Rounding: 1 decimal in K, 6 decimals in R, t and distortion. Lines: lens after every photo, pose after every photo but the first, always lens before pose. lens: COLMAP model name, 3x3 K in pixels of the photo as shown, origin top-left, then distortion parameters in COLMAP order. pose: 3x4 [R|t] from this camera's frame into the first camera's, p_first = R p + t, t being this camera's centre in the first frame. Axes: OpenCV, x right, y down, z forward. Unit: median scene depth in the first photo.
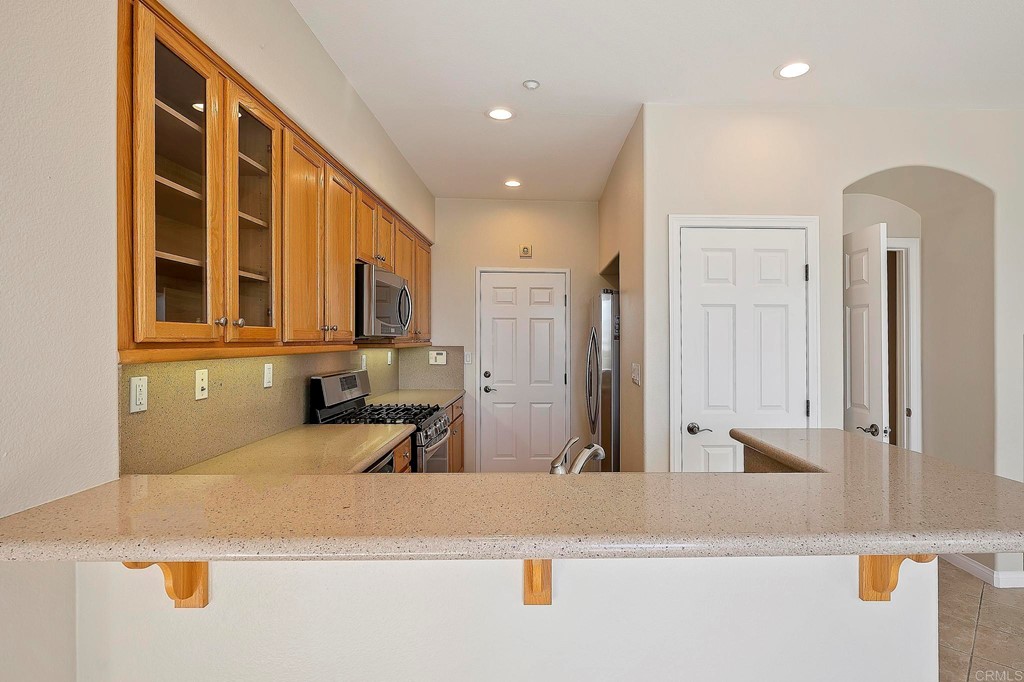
lens RADIAL K [[508.1, 0, 558.3], [0, 508.1, 338.6], [0, 0, 1]] dist [-0.002462, -0.000098]
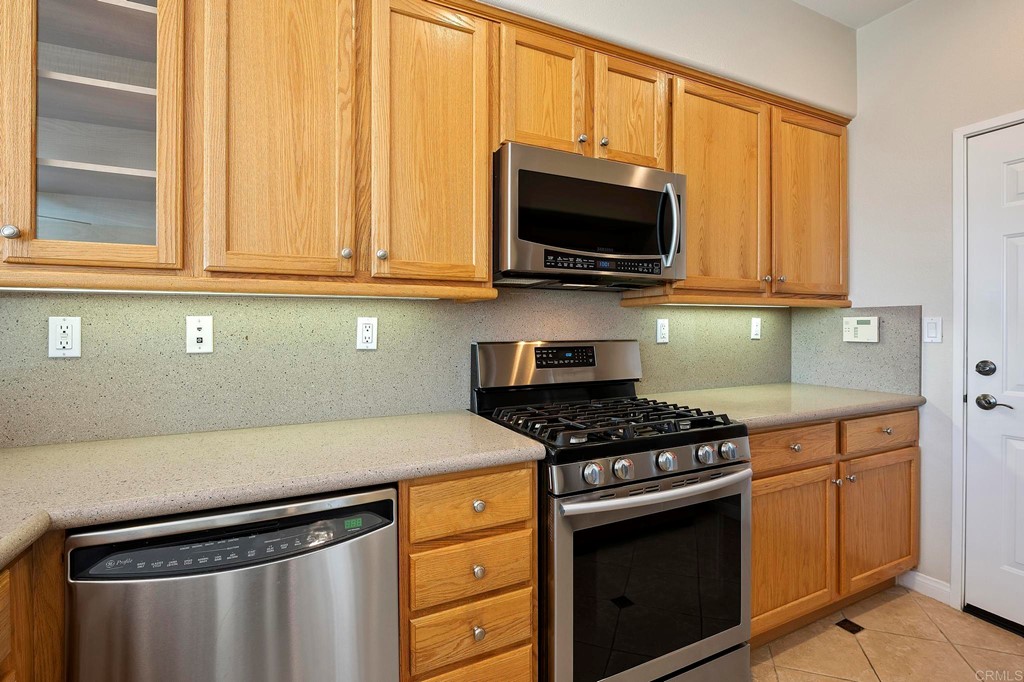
lens RADIAL K [[472.7, 0, 515.1], [0, 472.7, 326.2], [0, 0, 1]] dist [-0.010369, 0.000217]
pose [[0.401343, -0.006046, -0.915908, 0.125883], [0.005862, 0.999975, -0.004032, 0.065290], [0.915909, -0.003751, 0.401368, 0.902281]]
